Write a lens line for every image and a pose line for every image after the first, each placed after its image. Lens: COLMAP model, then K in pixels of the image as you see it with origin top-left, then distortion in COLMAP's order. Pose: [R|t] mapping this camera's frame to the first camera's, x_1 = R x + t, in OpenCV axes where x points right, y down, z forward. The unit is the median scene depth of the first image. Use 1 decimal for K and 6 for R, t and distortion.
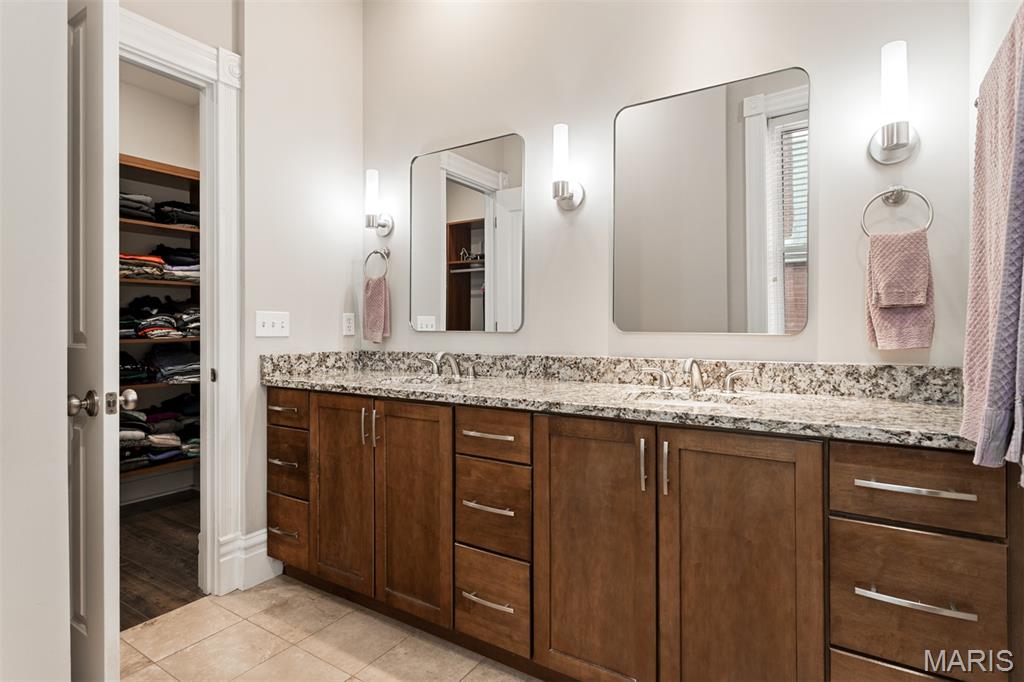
lens RADIAL K [[520.0, 0, 512.3], [0, 520.0, 327.7], [0, 0, 1]] dist [-0.002964, -0.000071]
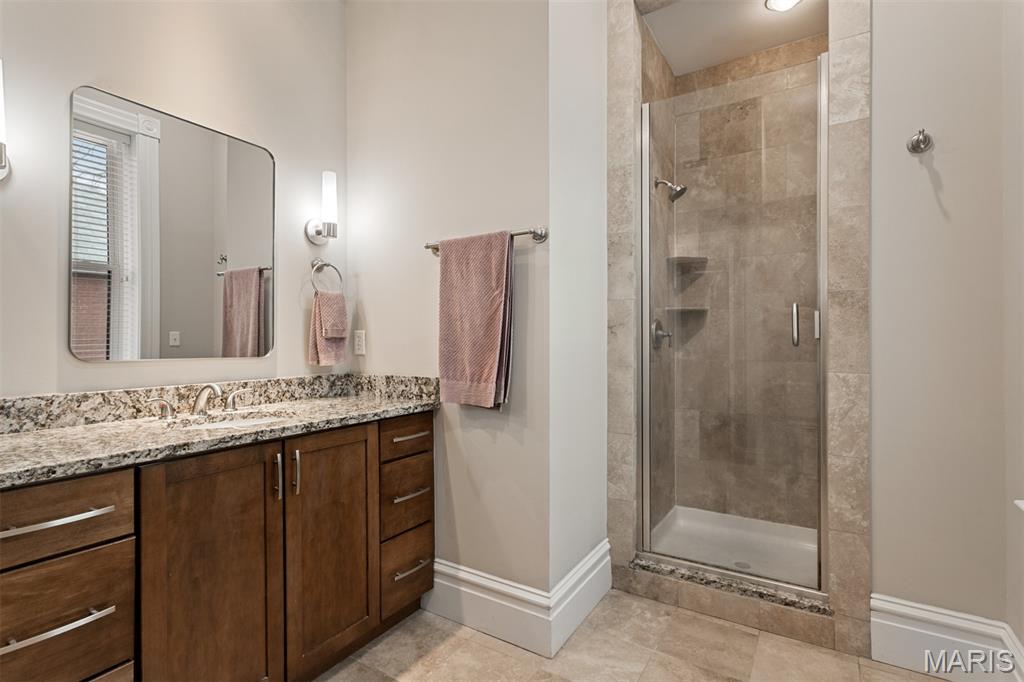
lens RADIAL K [[484.4, 0, 512.0], [0, 484.4, 341.0], [0, 0, 1]] dist [-0.000320, 0.000396]
pose [[-0.005861, 0.003598, 0.999976, -0.710507], [0.000945, 0.999993, -0.003593, -0.024667], [-0.999982, 0.000924, -0.005865, 0.435959]]
